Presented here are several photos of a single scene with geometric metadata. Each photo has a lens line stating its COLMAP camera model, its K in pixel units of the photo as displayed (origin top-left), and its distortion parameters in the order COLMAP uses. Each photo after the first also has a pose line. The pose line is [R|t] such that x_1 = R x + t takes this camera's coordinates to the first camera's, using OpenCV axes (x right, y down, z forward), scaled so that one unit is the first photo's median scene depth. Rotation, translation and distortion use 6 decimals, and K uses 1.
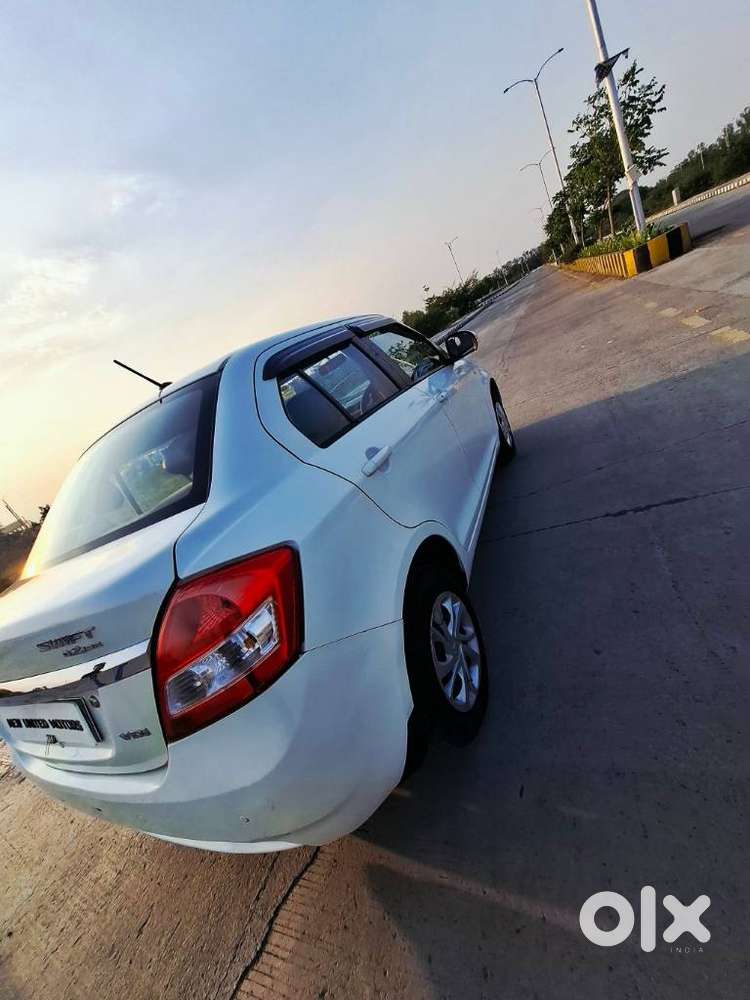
lens RADIAL K [[396.1, 0, 372.2], [0, 396.1, 512.1], [0, 0, 1]] dist [-0.003114, -0.000073]
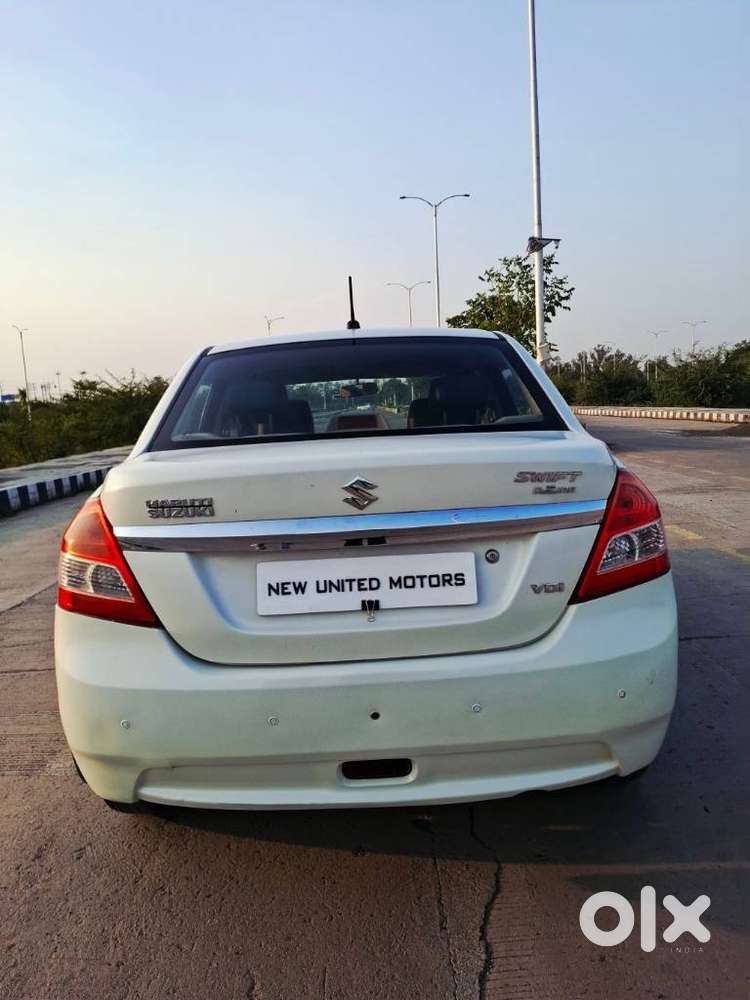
lens RADIAL K [[719.1, 0, 375.0], [0, 719.1, 500.0], [0, 0, 1]] dist [0.050011, -0.061403]
pose [[0.838638, 0.346272, 0.420455, -1.210484], [-0.178207, 0.903863, -0.388940, 0.759728], [-0.514712, 0.251251, 0.819722, -0.264670]]
